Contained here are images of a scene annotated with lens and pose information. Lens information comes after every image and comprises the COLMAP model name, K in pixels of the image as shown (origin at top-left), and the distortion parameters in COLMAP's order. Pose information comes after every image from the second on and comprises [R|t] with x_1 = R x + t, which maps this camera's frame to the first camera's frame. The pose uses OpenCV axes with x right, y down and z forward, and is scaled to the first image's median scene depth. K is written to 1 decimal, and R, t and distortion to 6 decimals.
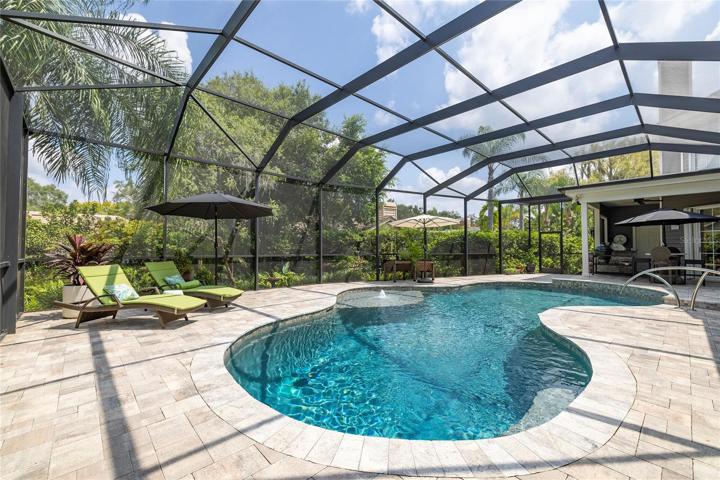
lens RADIAL K [[320.6, 0, 372.6], [0, 320.6, 240.1], [0, 0, 1]] dist [-0.000076, -0.000037]
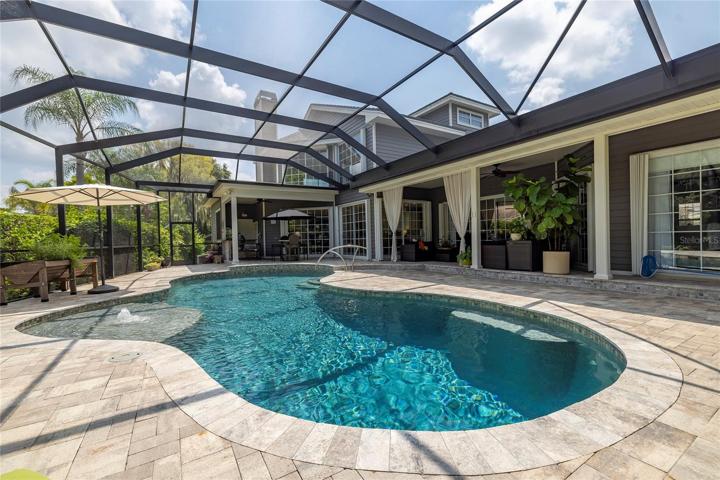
lens RADIAL K [[310.6, 0, 360.0], [0, 310.6, 240.0], [0, 0, 1]] dist [-0.001691, -0.000426]
pose [[0.190602, -0.010359, 0.981613, -0.994685], [-0.001442, 0.999940, 0.010832, 0.070230], [-0.981666, -0.003480, 0.190576, 1.139597]]
